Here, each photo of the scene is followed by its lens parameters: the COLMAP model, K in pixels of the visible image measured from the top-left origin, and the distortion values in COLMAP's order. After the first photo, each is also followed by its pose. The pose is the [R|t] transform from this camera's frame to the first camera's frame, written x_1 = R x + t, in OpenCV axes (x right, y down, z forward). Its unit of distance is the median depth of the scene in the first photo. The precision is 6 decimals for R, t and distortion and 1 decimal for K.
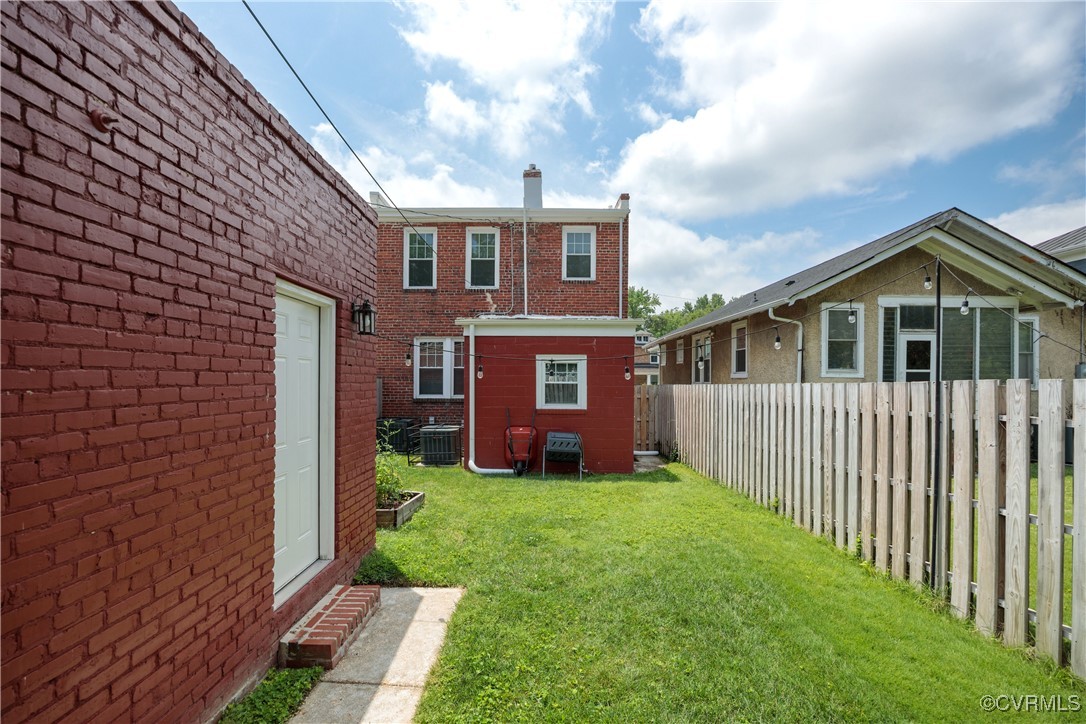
lens RADIAL K [[447.1, 0, 543.9], [0, 447.1, 381.1], [0, 0, 1]] dist [-0.000342, -0.000075]
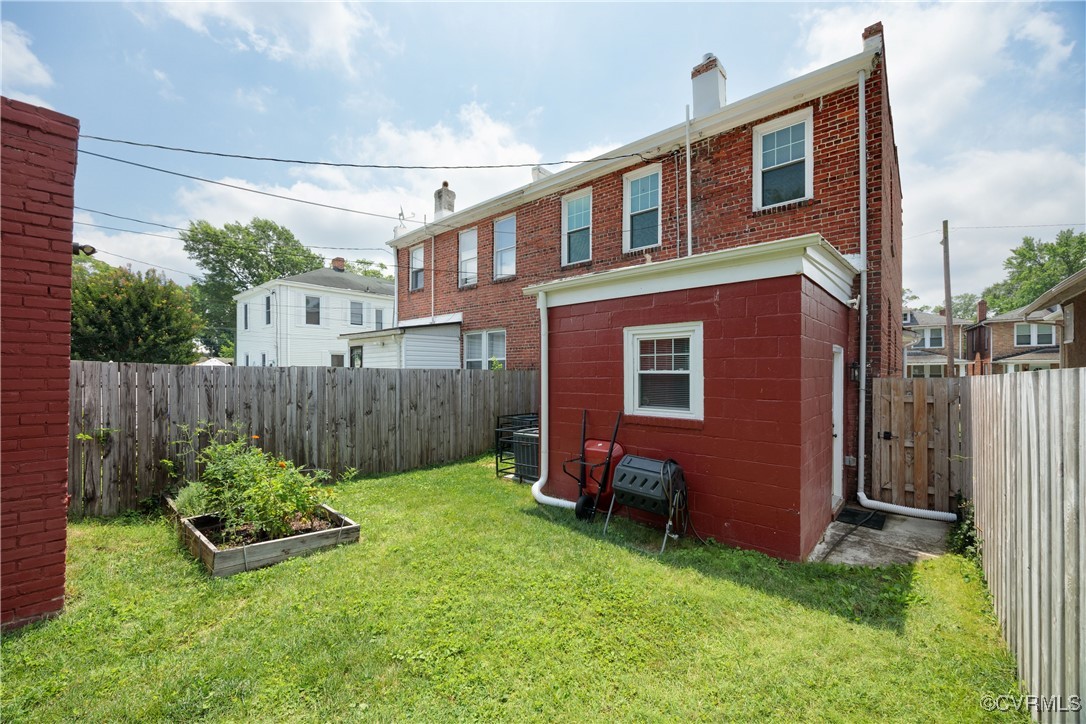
lens RADIAL K [[435.2, 0, 548.7], [0, 435.2, 372.6], [0, 0, 1]] dist [-0.000591, 0.000082]
pose [[0.762795, -0.005656, -0.646616, 0.223148], [0.001516, 0.999975, -0.006959, 0.005820], [0.646639, 0.004328, 0.762784, 0.348818]]
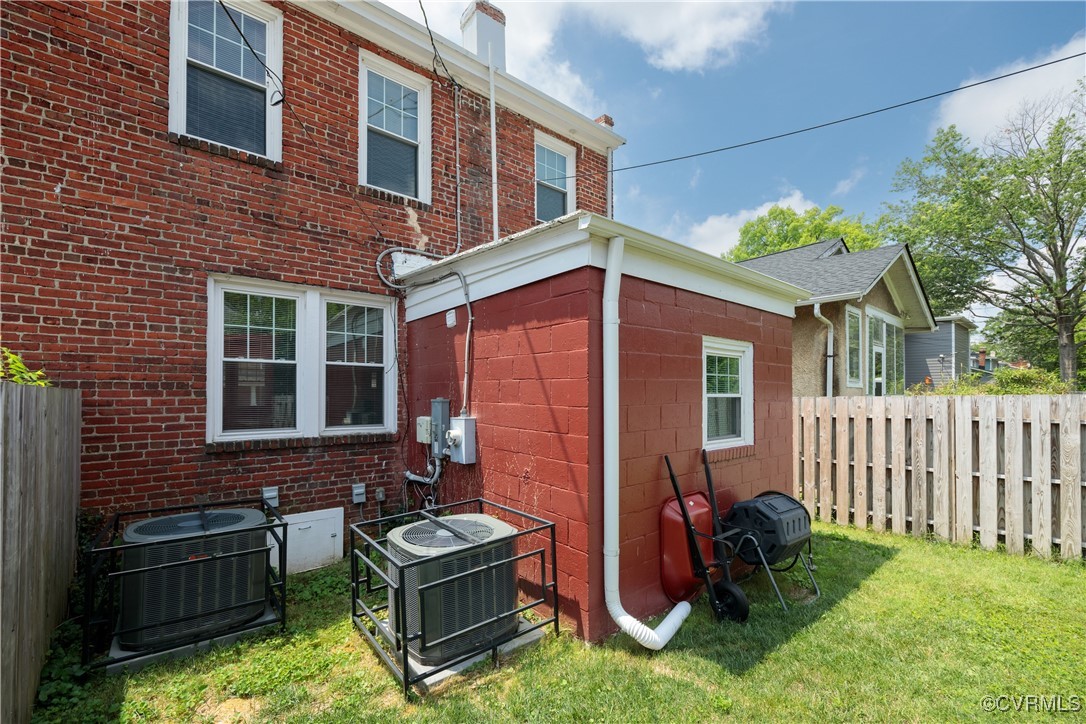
lens RADIAL K [[438.5, 0, 544.6], [0, 438.5, 388.3], [0, 0, 1]] dist [0.000356, 0.000113]
pose [[0.760109, 0.003420, 0.649787, -0.325733], [0.005542, 0.999916, -0.011747, -0.000257], [-0.649772, 0.012530, 0.760026, 0.570965]]
